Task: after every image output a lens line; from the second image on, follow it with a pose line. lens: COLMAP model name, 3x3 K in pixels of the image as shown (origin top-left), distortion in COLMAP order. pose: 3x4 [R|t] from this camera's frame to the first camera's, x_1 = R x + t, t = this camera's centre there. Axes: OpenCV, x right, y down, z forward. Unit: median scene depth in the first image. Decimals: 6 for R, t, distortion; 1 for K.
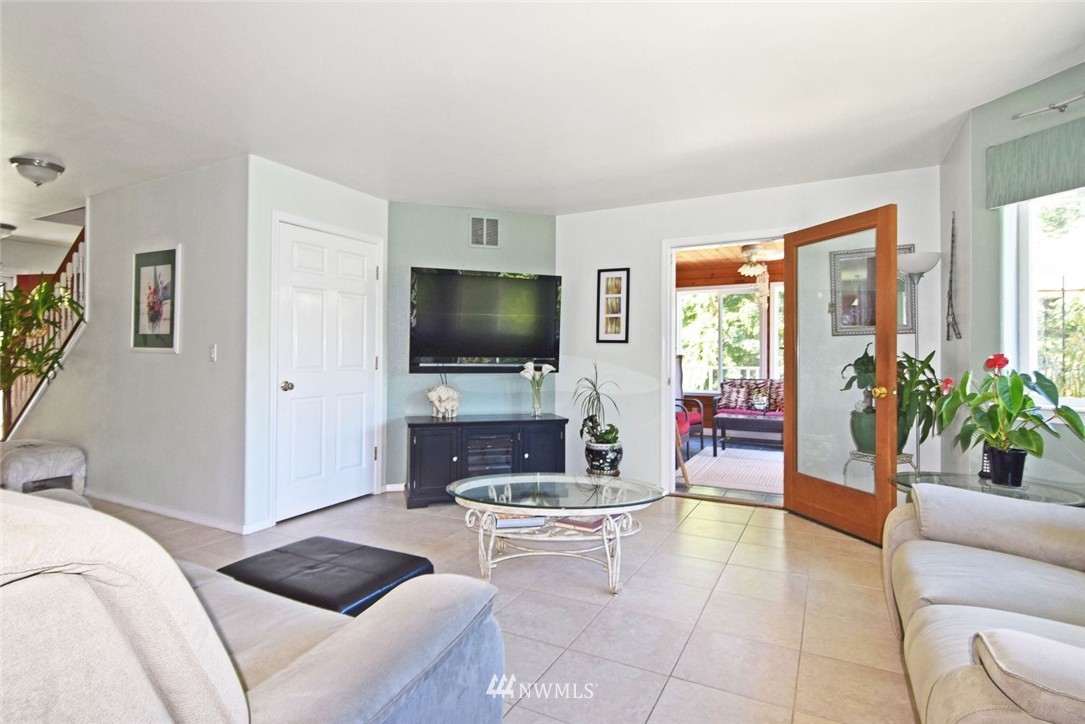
lens RADIAL K [[550.5, 0, 543.5], [0, 550.5, 348.2], [0, 0, 1]] dist [0.000433, 0.000014]
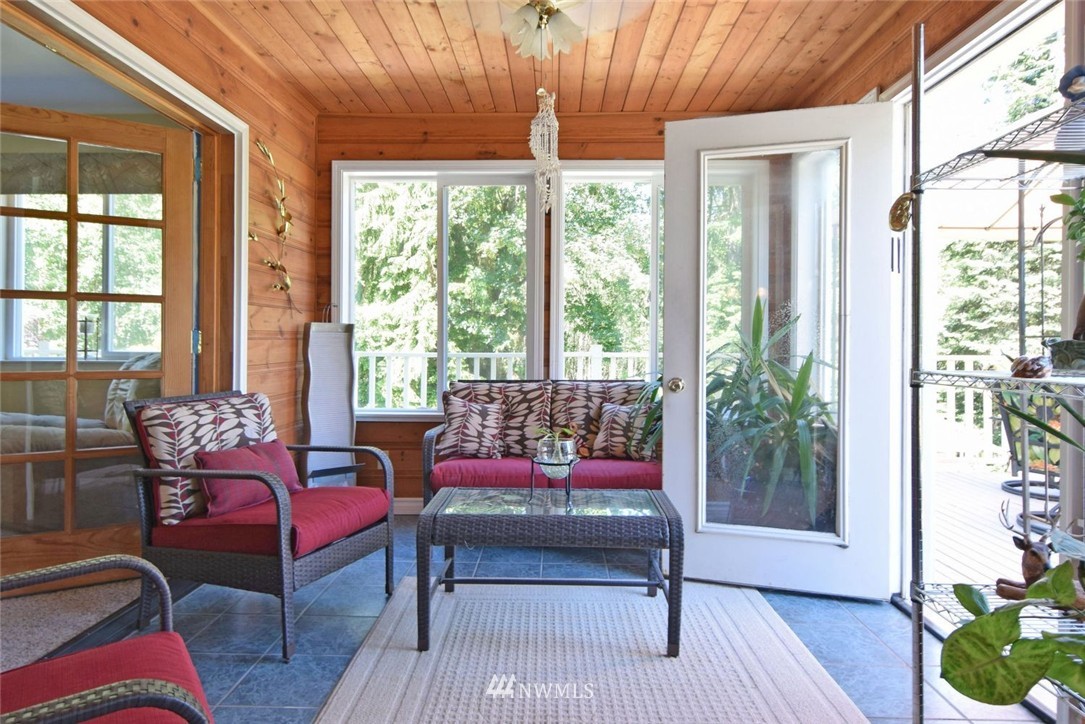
lens RADIAL K [[636.8, 0, 540.8], [0, 636.8, 340.4], [0, 0, 1]] dist [0.002286, -0.000037]
pose [[0.892922, 0.003524, 0.450197, 0.178773], [-0.008650, 0.999919, 0.009331, 0.020826], [-0.450128, -0.012226, 0.892881, 0.560521]]
